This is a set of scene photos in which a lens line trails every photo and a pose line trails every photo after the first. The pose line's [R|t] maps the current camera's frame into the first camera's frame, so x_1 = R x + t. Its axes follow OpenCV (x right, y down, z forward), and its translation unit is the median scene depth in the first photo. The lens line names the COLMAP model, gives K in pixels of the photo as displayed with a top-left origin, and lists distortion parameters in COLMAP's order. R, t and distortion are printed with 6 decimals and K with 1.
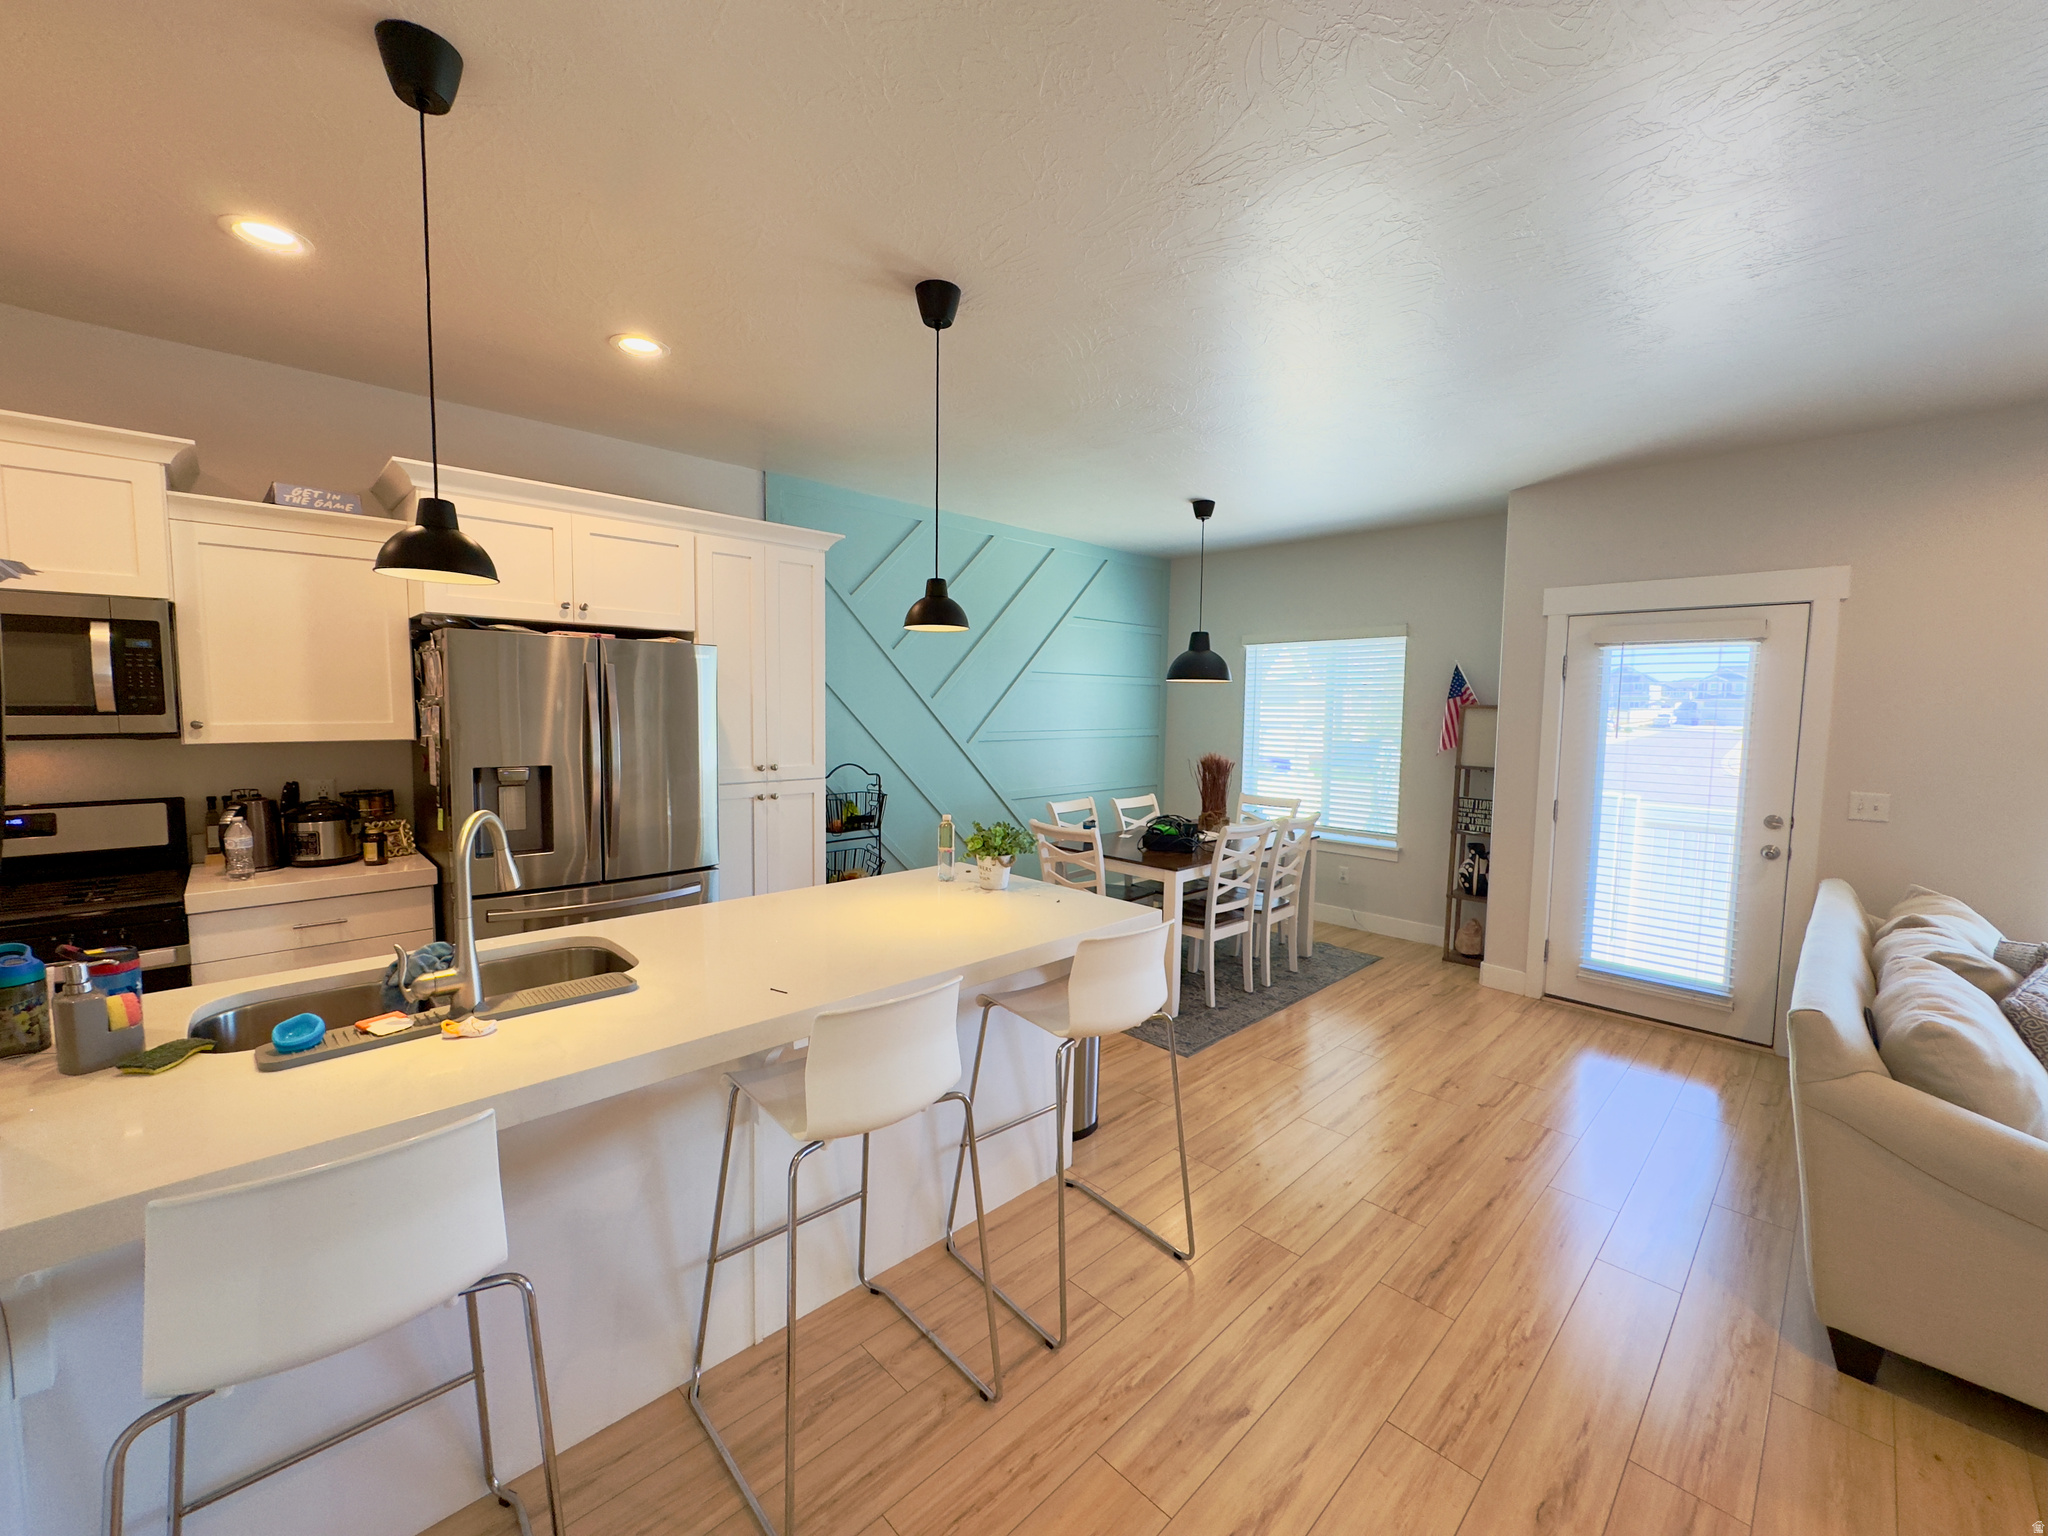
lens RADIAL K [[815.1, 0, 1029.3], [0, 815.1, 768.6], [0, 0, 1]] dist [-0.001500, 0.000441]
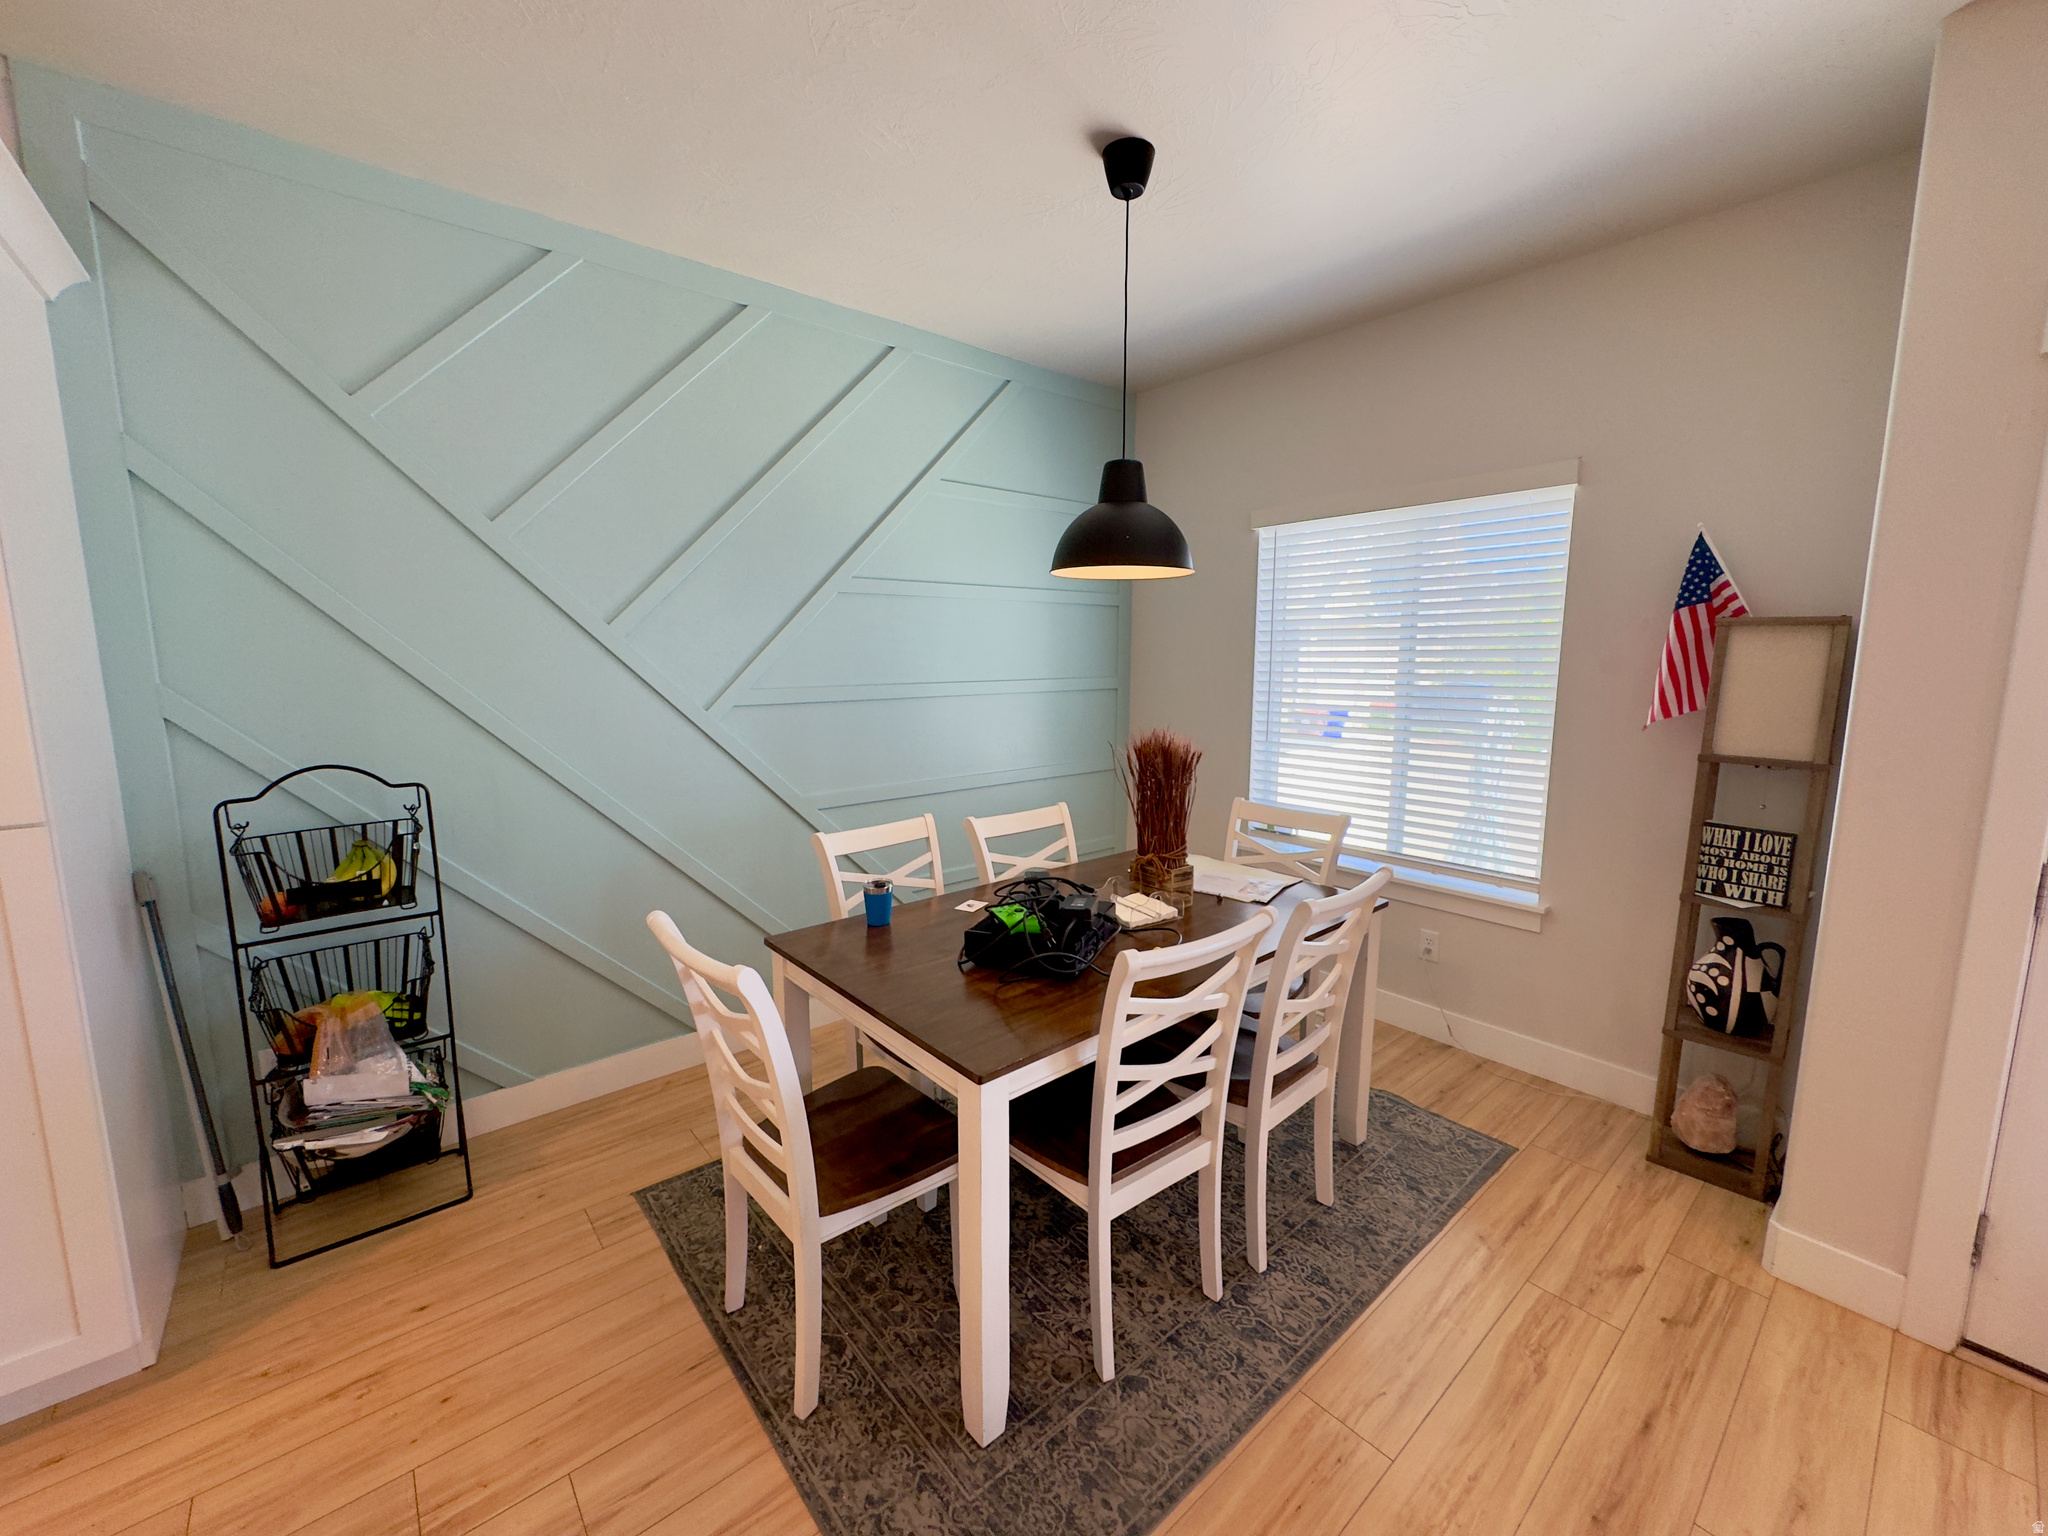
lens RADIAL K [[815.1, 0, 1026.3], [0, 815.1, 769.8], [0, 0, 1]] dist [-0.001500, 0.000441]
pose [[0.997643, -0.002768, -0.068561, 0.185742], [0.007153, 0.997937, 0.063804, -0.027382], [0.068243, -0.064144, 0.995605, 0.537662]]
